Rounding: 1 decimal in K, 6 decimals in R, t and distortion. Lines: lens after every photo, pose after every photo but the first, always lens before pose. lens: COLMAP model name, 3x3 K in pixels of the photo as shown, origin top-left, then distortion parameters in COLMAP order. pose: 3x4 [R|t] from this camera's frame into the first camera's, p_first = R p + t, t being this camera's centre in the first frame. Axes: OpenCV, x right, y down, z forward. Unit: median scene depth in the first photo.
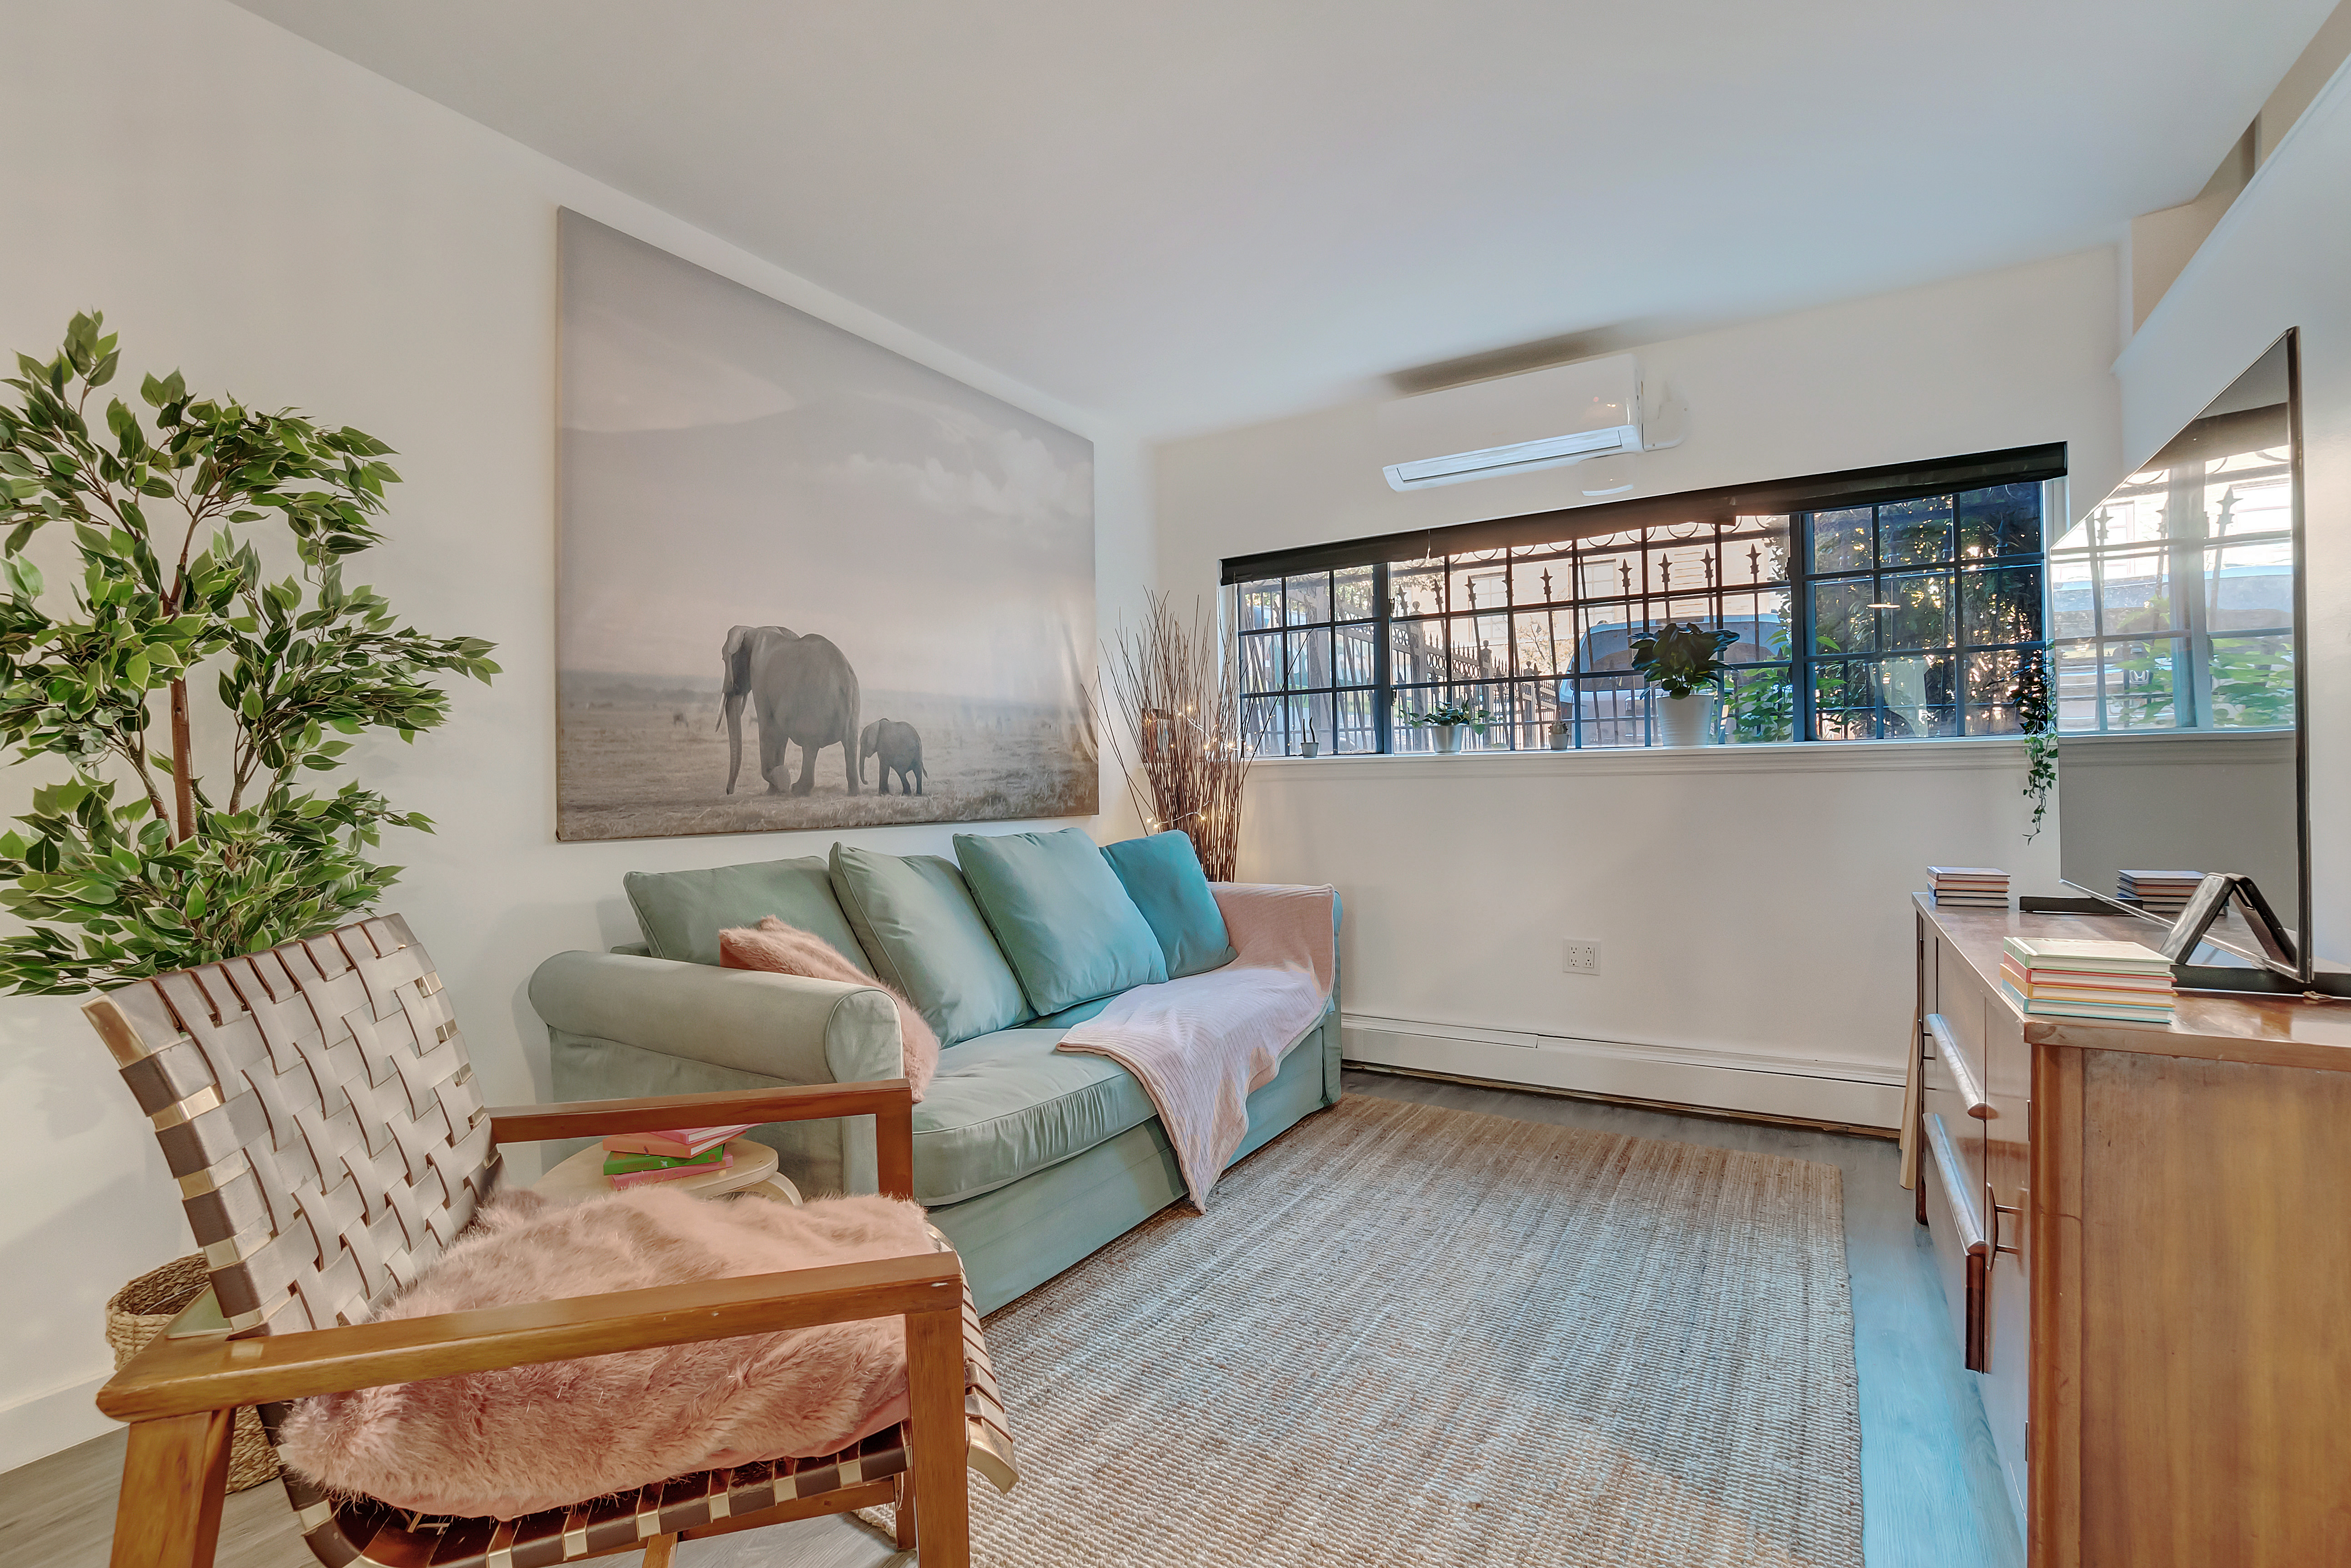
lens RADIAL K [[1052.6, 0, 1175.5], [0, 1052.6, 784.0], [0, 0, 1]] dist [-0.000655, -0.000030]
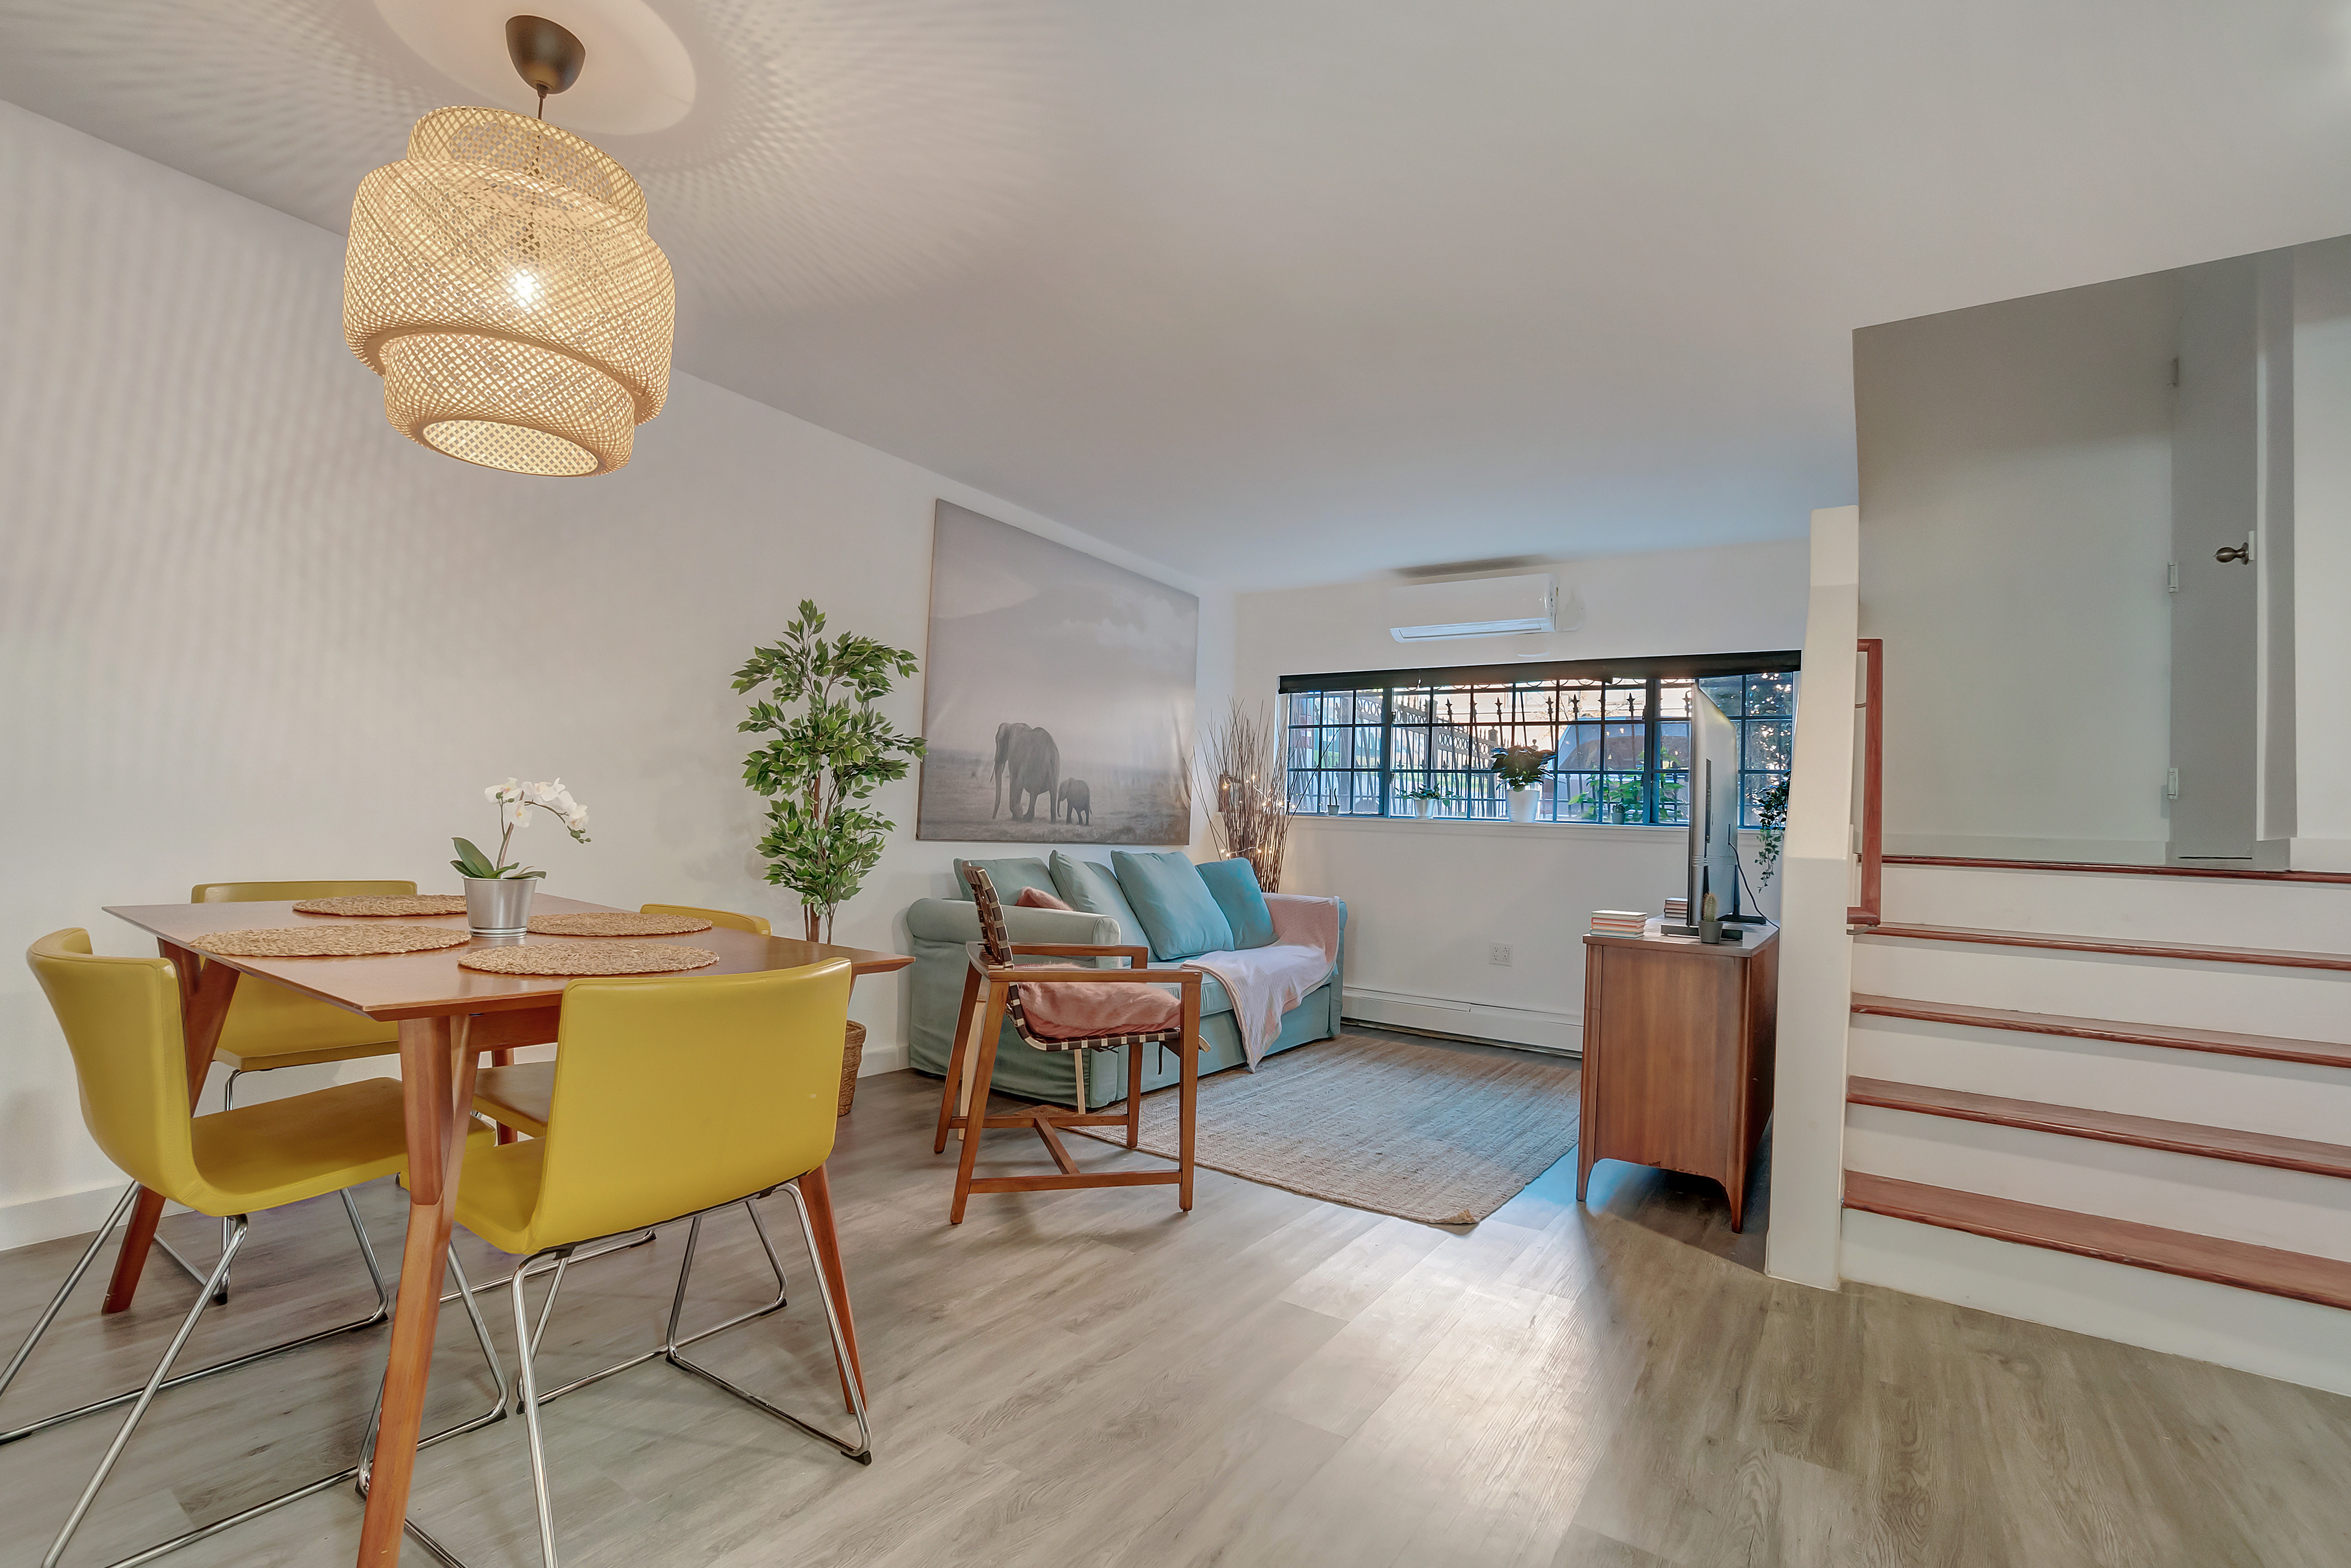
lens RADIAL K [[1012.4, 0, 1175.5], [0, 1012.4, 784.0], [0, 0, 1]] dist [0.001116, 0.000019]
pose [[0.997577, 0.055508, -0.041945, -0.045726], [-0.057206, 0.997544, -0.040419, 0.002204], [0.039599, 0.042721, 0.998302, -0.542116]]
